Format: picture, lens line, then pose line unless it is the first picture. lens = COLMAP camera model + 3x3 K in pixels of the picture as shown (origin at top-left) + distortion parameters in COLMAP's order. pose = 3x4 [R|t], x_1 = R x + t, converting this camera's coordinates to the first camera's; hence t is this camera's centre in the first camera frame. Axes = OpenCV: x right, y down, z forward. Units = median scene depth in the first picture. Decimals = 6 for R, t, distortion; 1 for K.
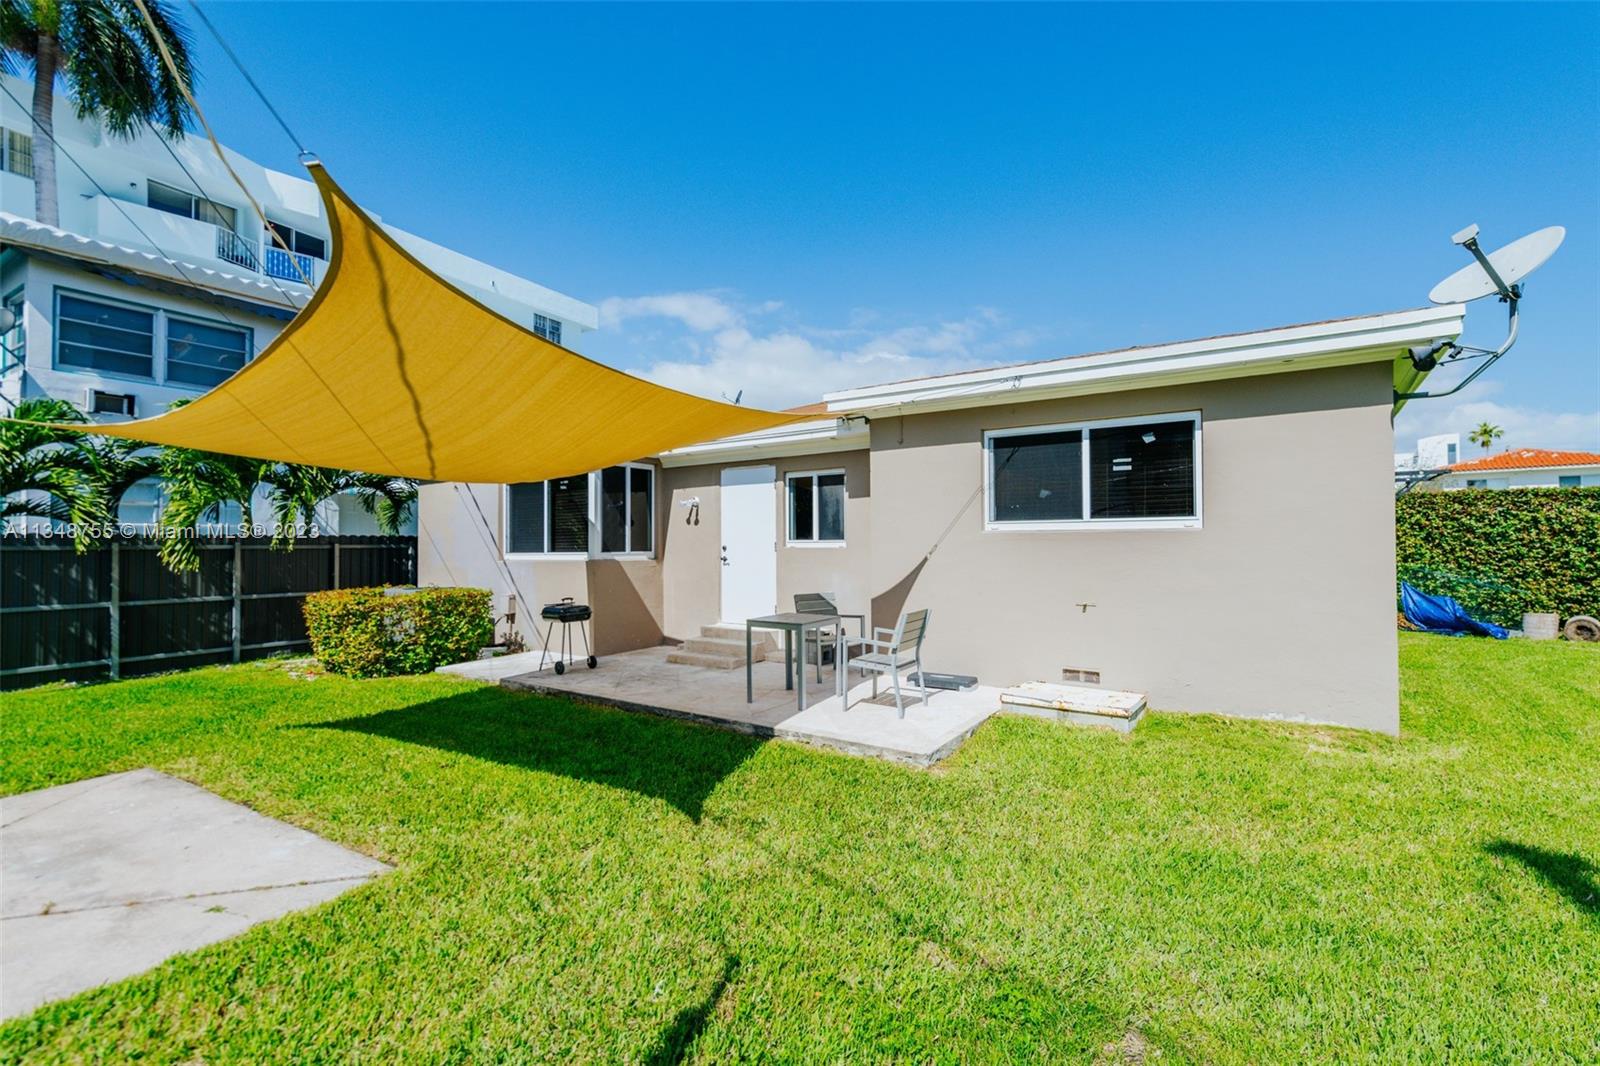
lens RADIAL K [[725.6, 0, 779.8], [0, 725.6, 529.0], [0, 0, 1]] dist [0.014893, -0.002157]
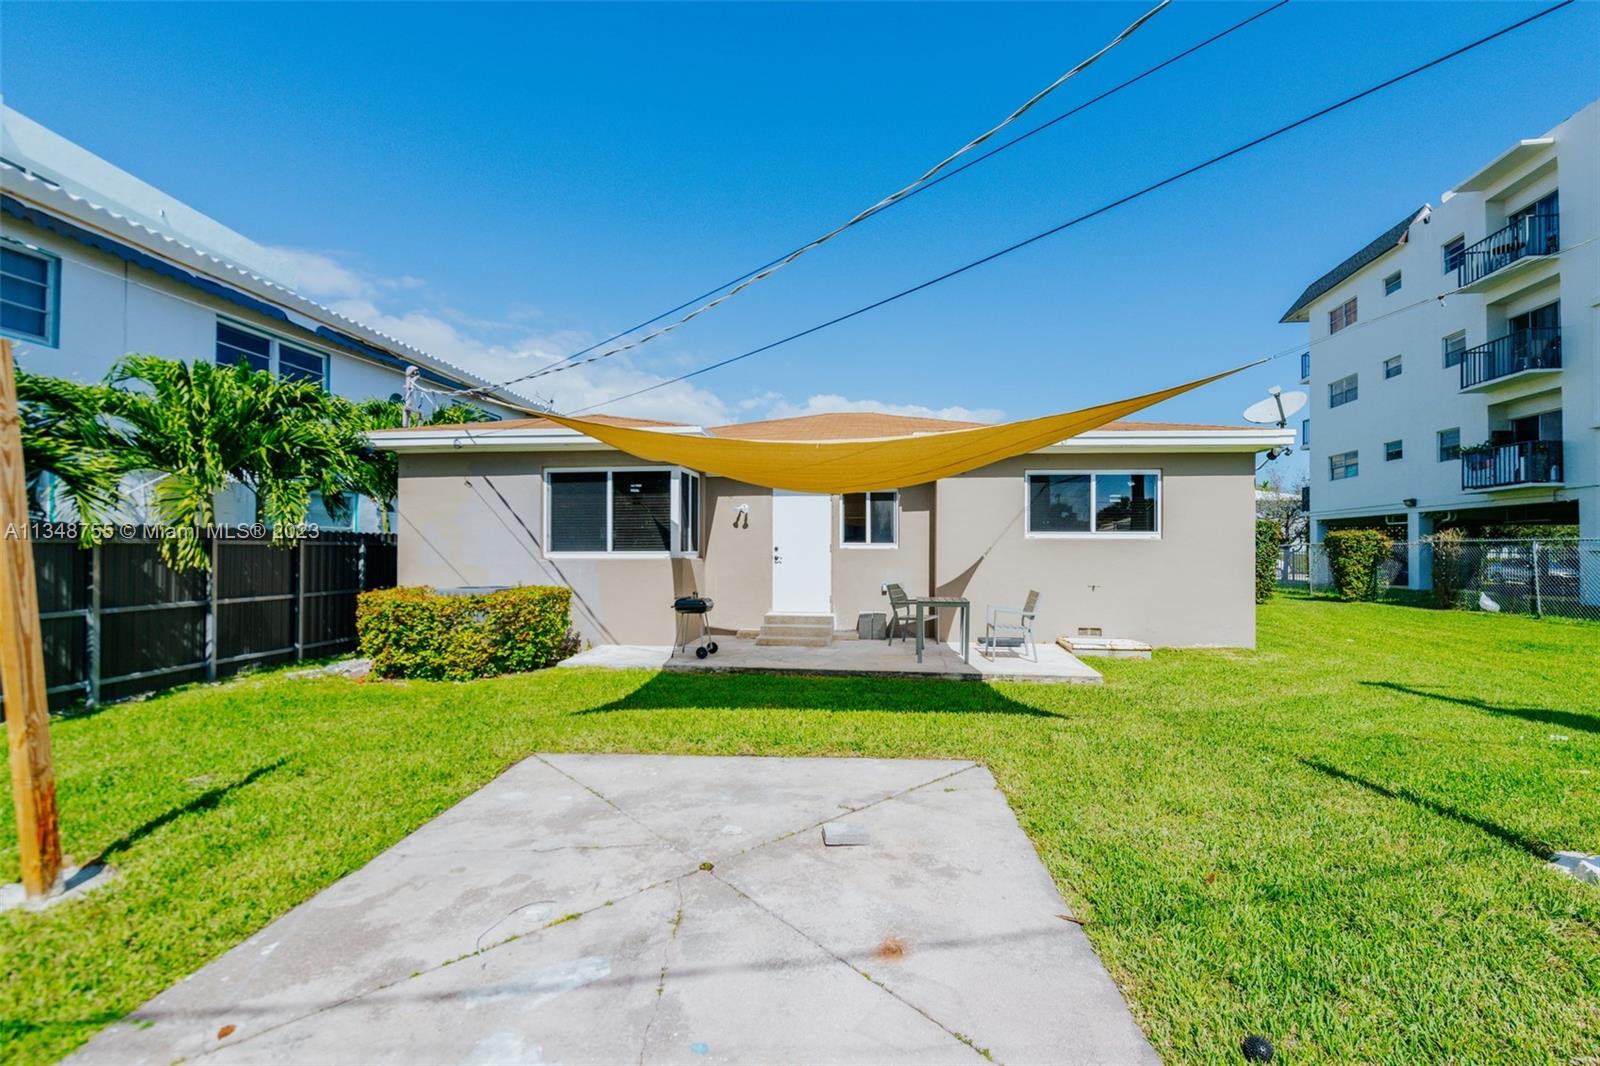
lens RADIAL K [[710.6, 0, 793.2], [0, 710.6, 541.1], [0, 0, 1]] dist [-0.000891, -0.000477]
pose [[0.879917, 0.014453, 0.474907, -0.586750], [-0.018892, 0.999811, 0.004576, 0.007872], [-0.474751, -0.012998, 0.880024, -0.030566]]
